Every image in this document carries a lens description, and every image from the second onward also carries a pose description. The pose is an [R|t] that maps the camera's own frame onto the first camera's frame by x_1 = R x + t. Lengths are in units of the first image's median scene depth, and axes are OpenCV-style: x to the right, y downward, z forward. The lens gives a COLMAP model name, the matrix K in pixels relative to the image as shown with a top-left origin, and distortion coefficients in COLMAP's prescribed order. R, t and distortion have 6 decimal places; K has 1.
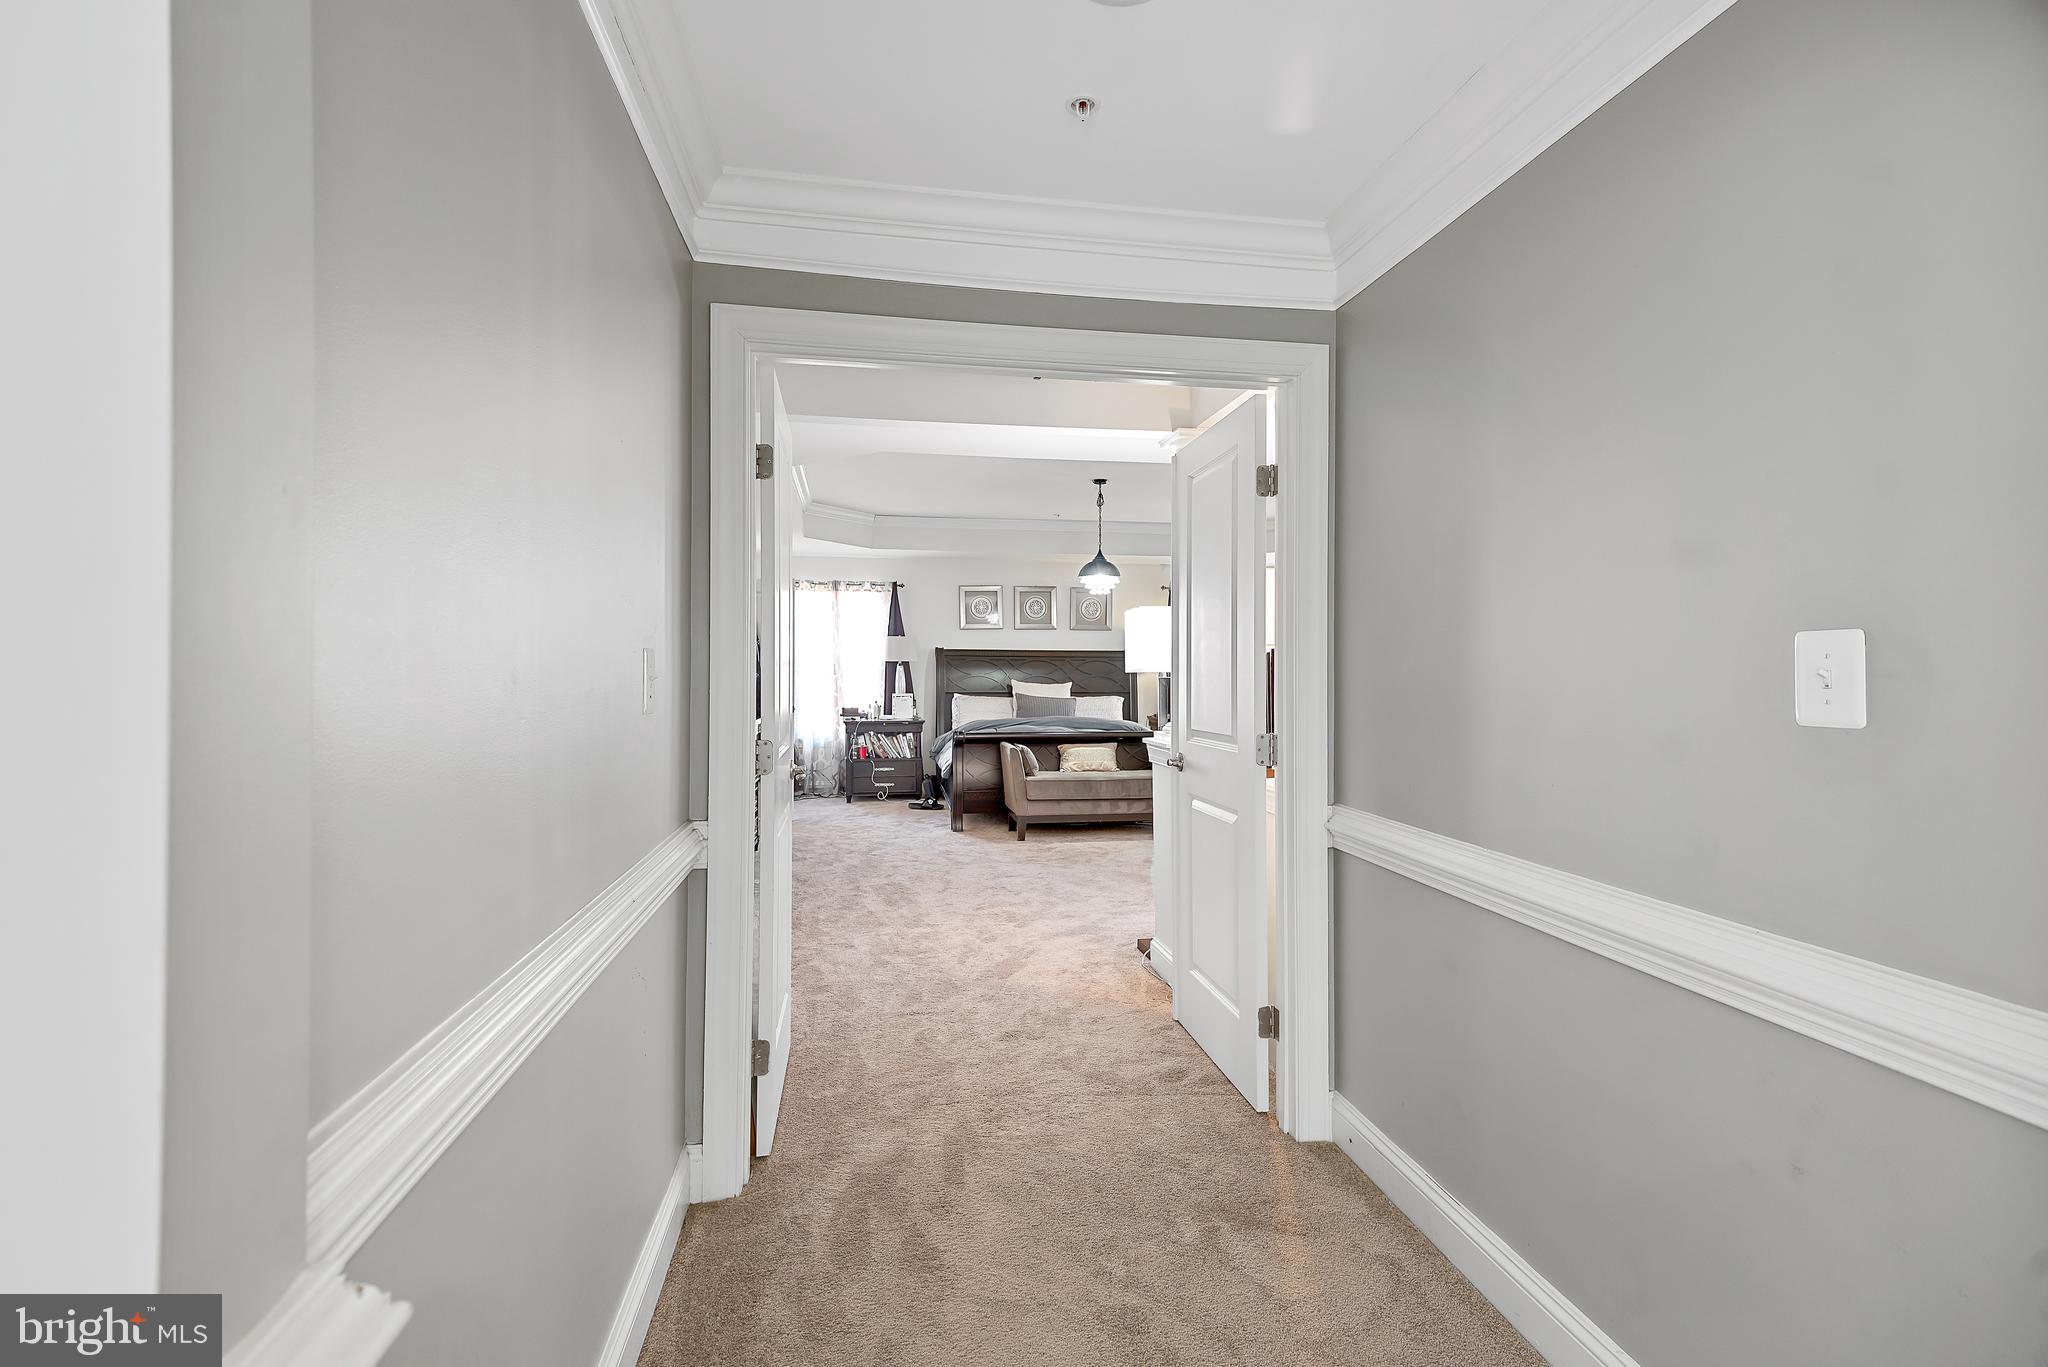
lens RADIAL K [[926.6, 0, 1033.4], [0, 926.6, 667.6], [0, 0, 1]] dist [0.010773, -0.003536]
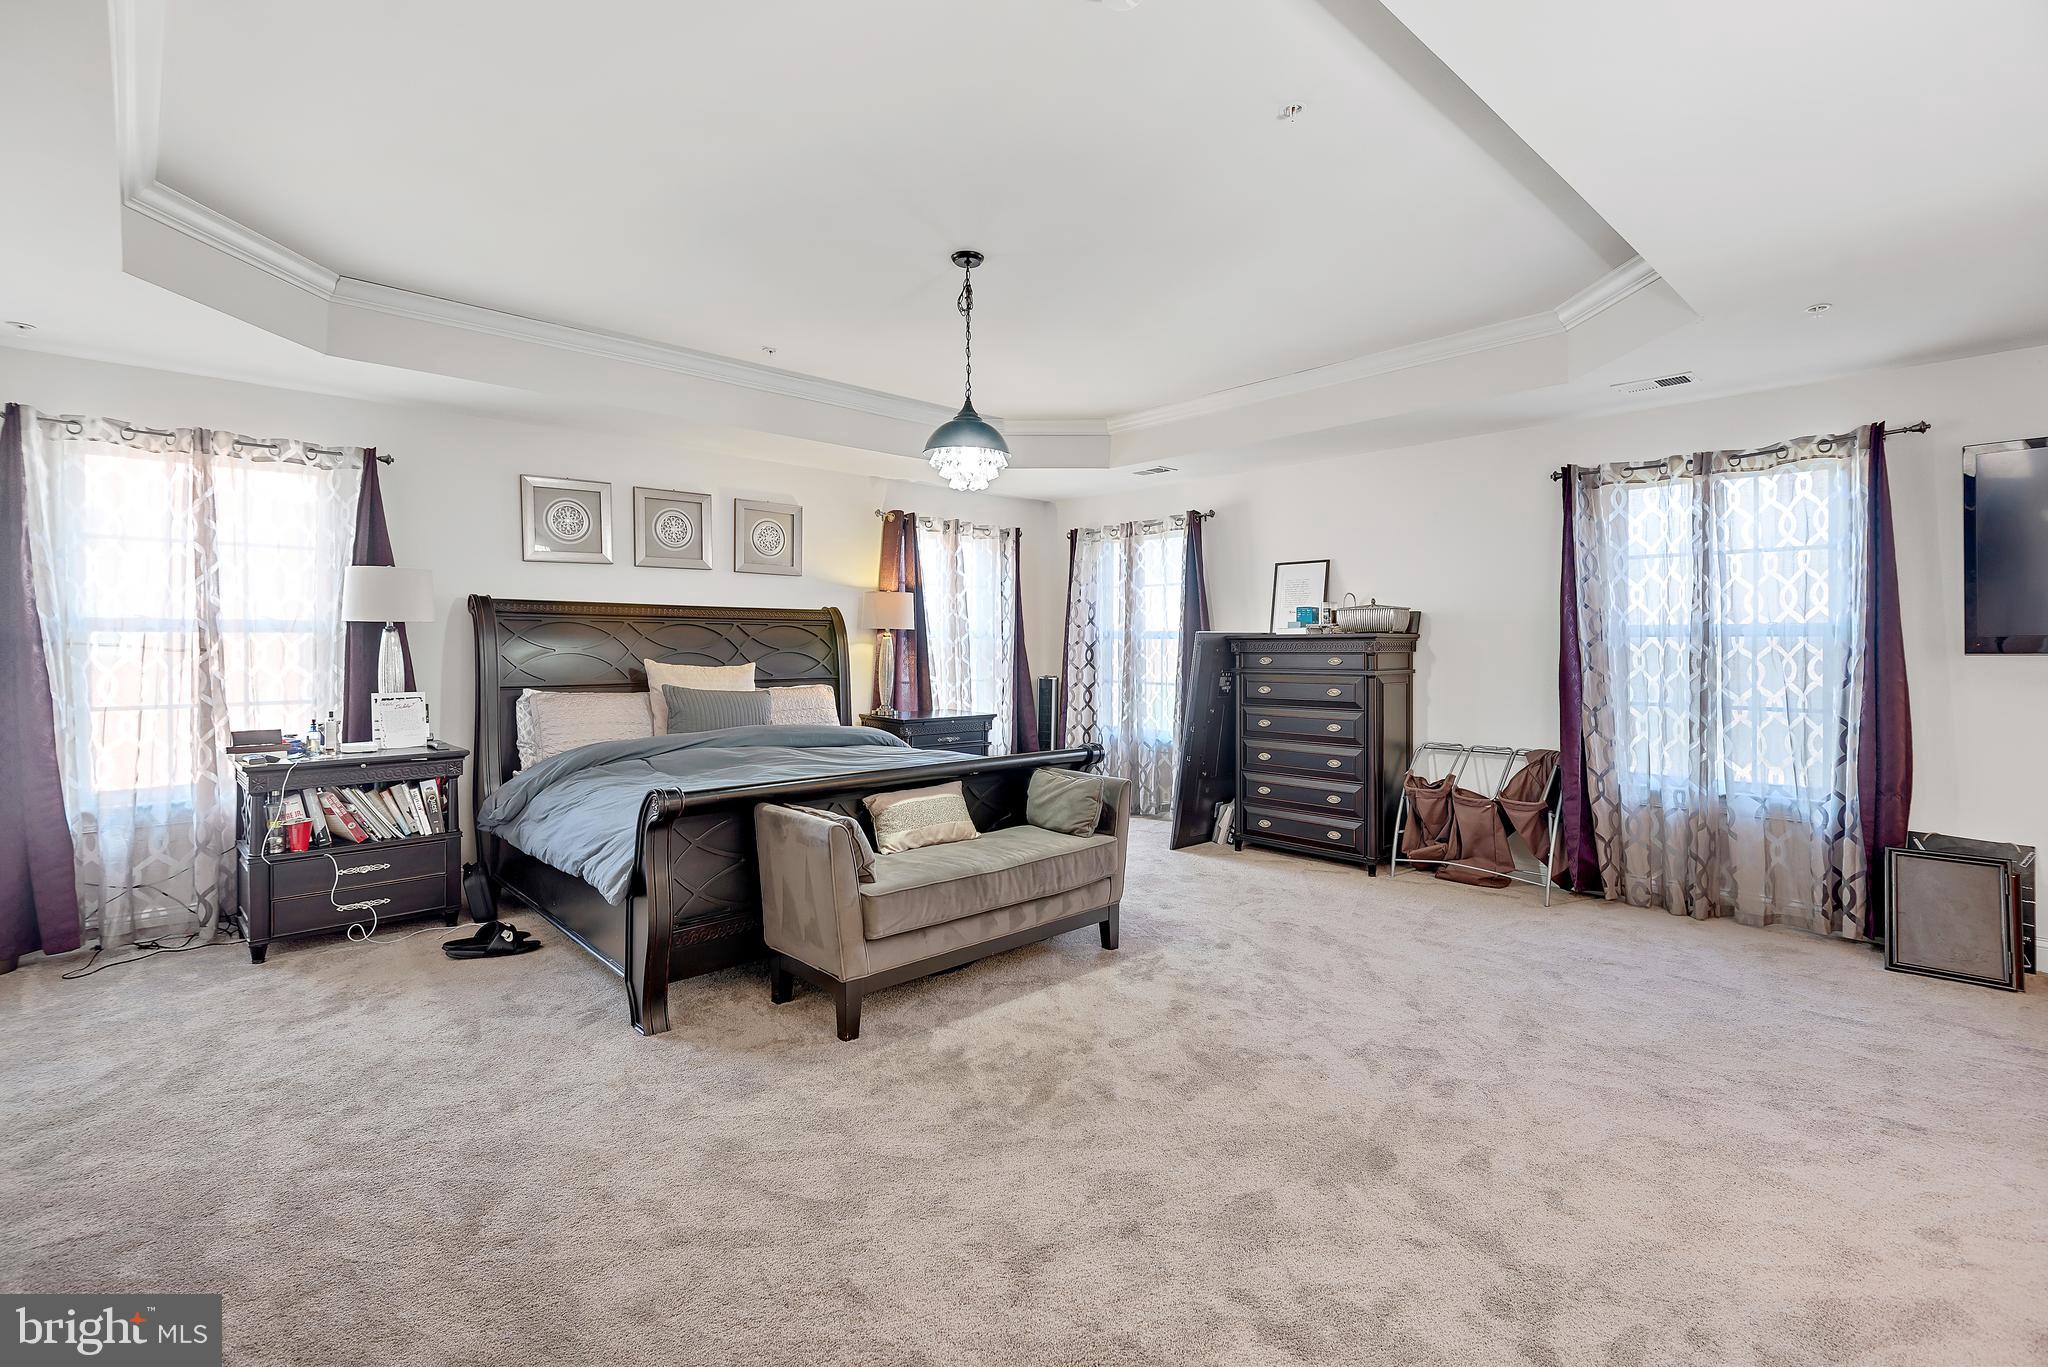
lens RADIAL K [[926.6, 0, 1032.9], [0, 926.6, 647.7], [0, 0, 1]] dist [0.010773, -0.003536]
pose [[0.832283, -0.004056, 0.554336, -0.137817], [-0.002102, 0.999943, 0.010473, 0.000234], [-0.554347, -0.009882, 0.832227, 0.448952]]
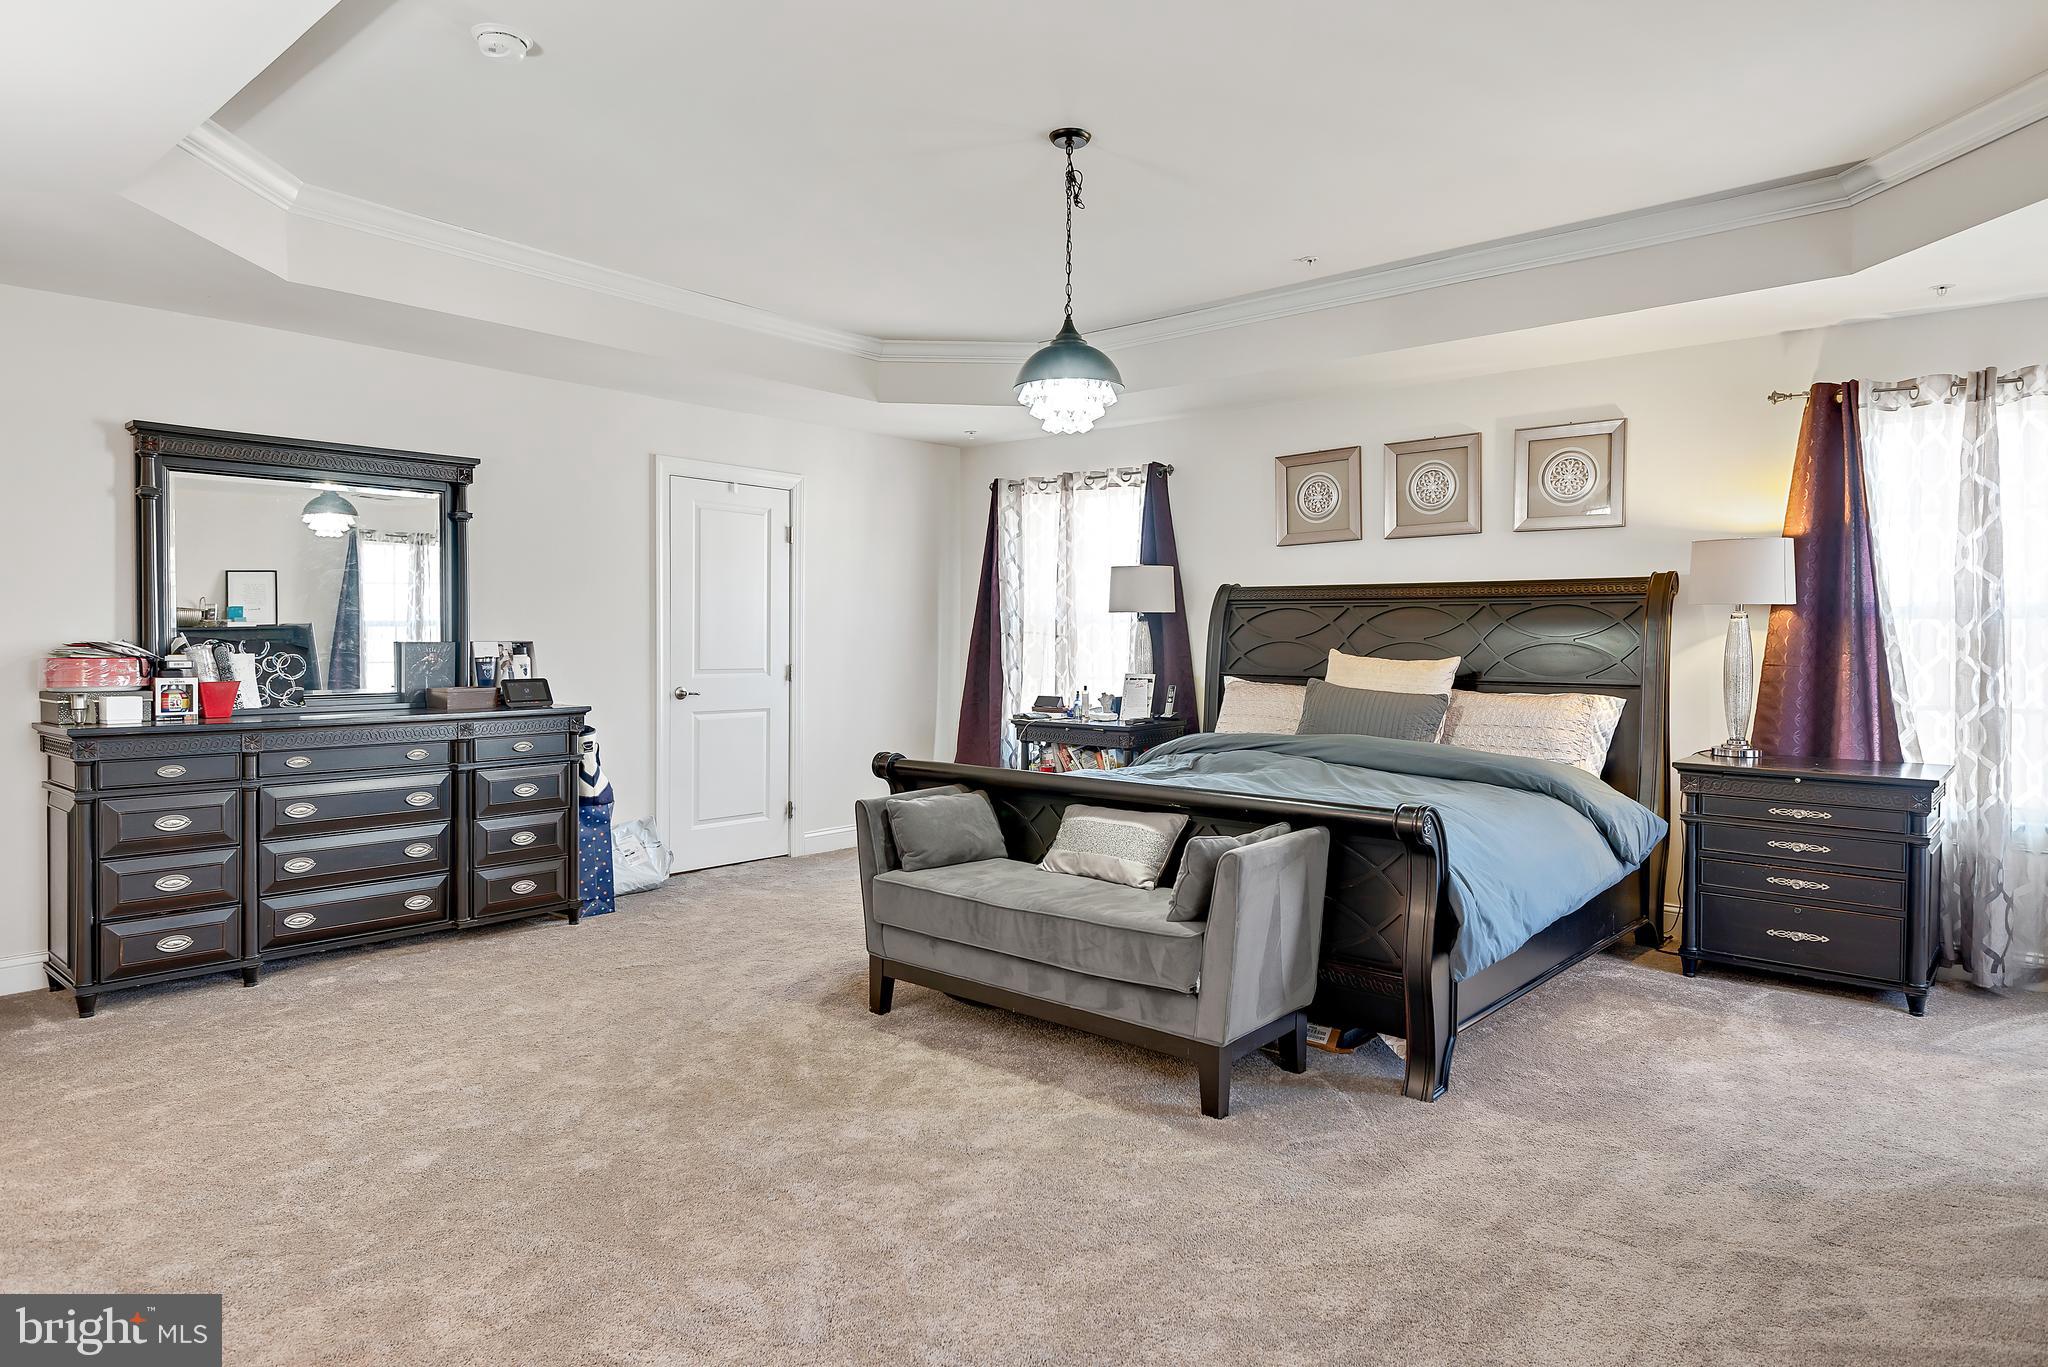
lens RADIAL K [[1199.8, 0, 1023.7], [0, 1199.8, 682.0], [0, 0, 1]] dist [0.023197, -0.000584]
pose [[0.621079, 0.032066, -0.783092, 0.363644], [0.005306, 0.998968, 0.045114, 0.001361], [0.783730, -0.032174, 0.620268, 0.528136]]
